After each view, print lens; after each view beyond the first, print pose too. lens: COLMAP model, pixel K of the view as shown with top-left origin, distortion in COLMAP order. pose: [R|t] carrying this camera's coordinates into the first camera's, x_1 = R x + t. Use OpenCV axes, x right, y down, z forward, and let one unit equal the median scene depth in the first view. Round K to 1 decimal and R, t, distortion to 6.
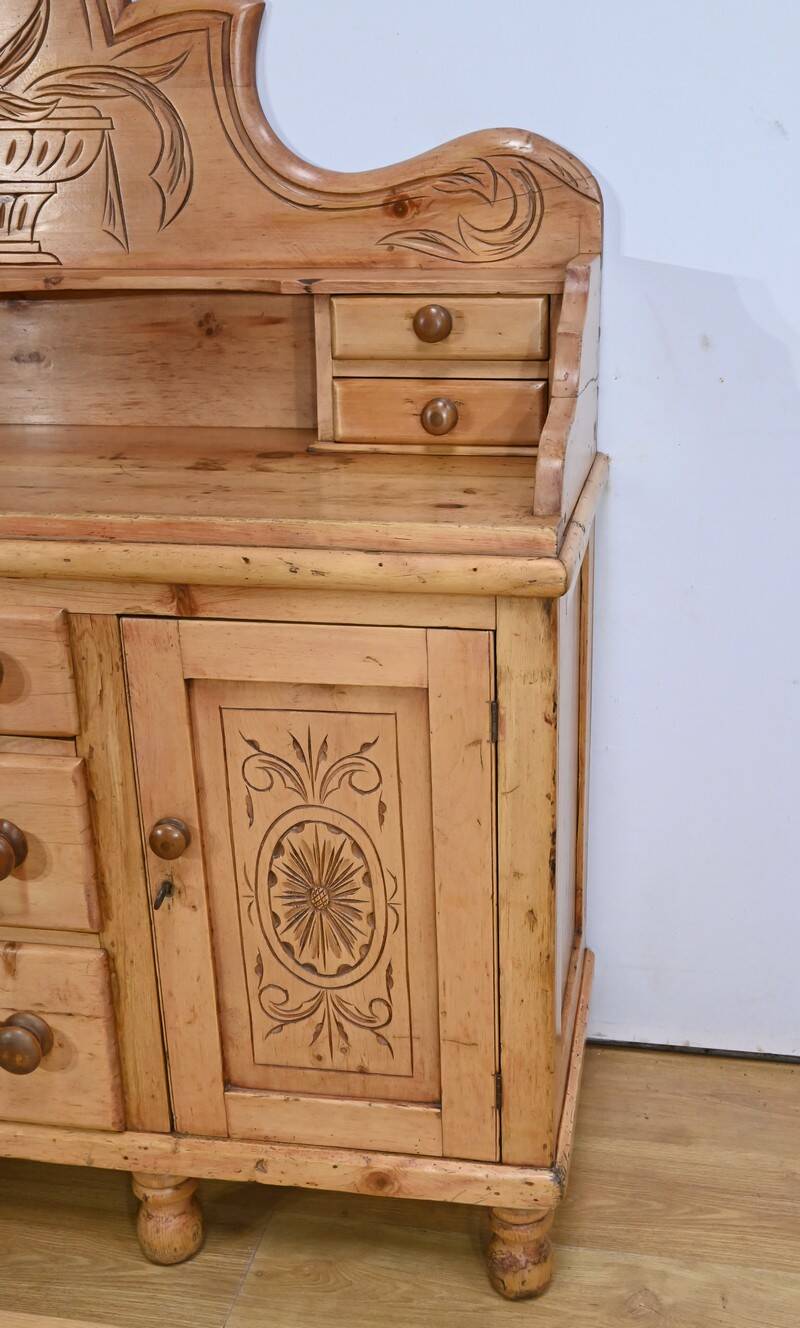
lens RADIAL K [[1409.3, 0, 461.2], [0, 1409.3, 686.1], [0, 0, 1]] dist [0.009892, 0.000000]
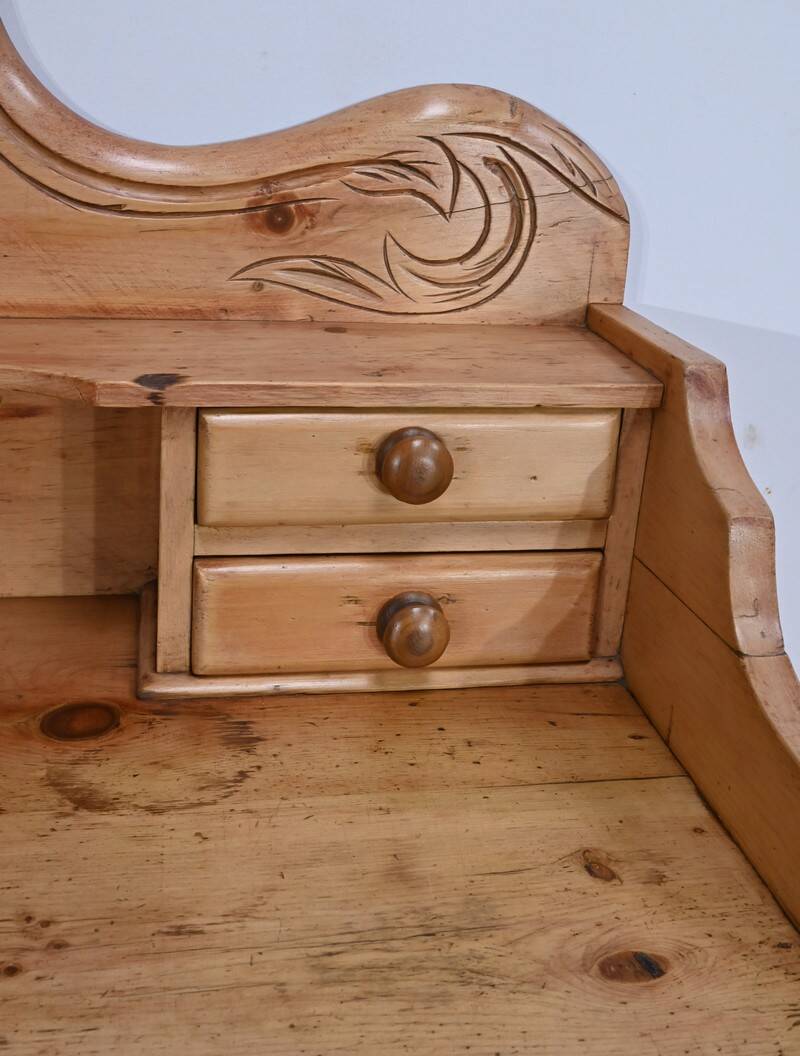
lens RADIAL K [[1222.3, 0, 396.8], [0, 1222.3, 456.8], [0, 0, 1]] dist [0.003186, 0.000000]
pose [[0.938988, -0.043344, 0.341207, -0.174668], [0.055624, 0.998106, -0.026285, -0.245838], [-0.339422, 0.043660, 0.939620, 0.580409]]
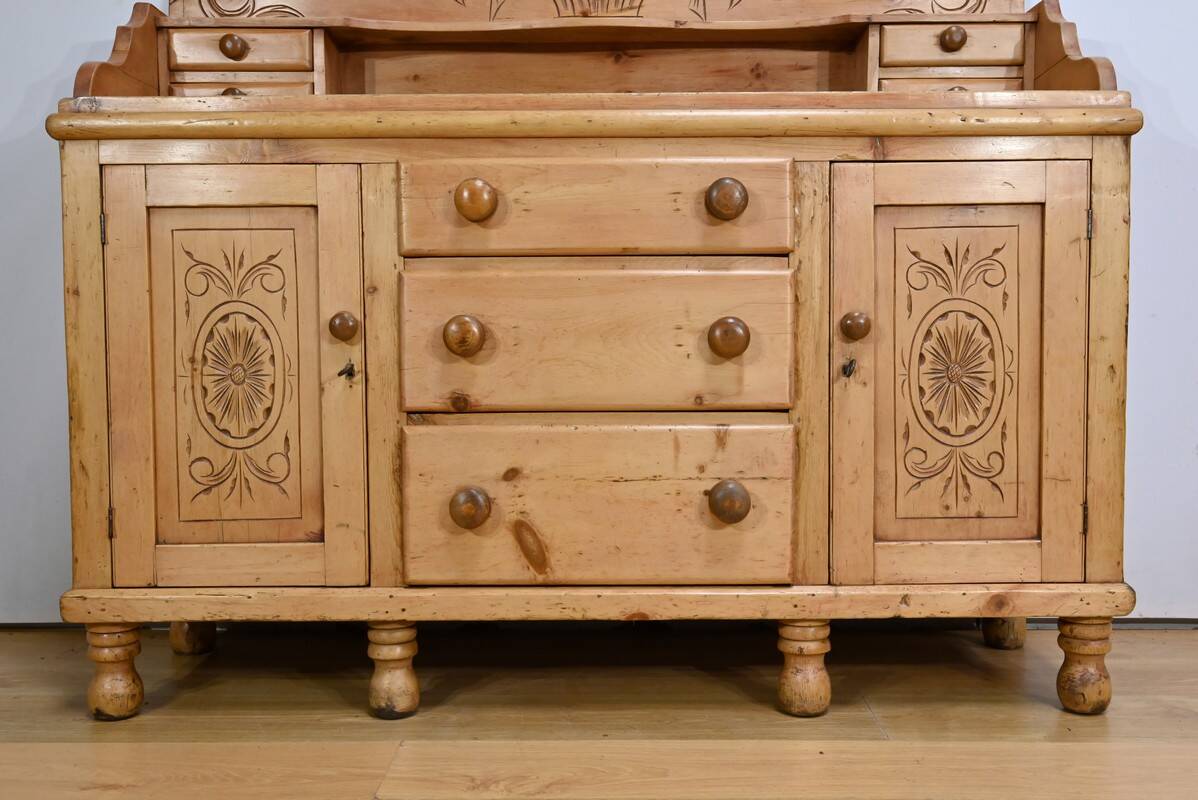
lens RADIAL K [[1213.2, 0, 602.5], [0, 1213.2, 391.8], [0, 0, 1]] dist [0.003842, 0.000000]
pose [[0.986226, 0.002380, 0.165389, -0.610916], [0.048895, 0.951016, -0.305249, 0.491613], [-0.158014, 0.309131, 0.937800, -0.065456]]
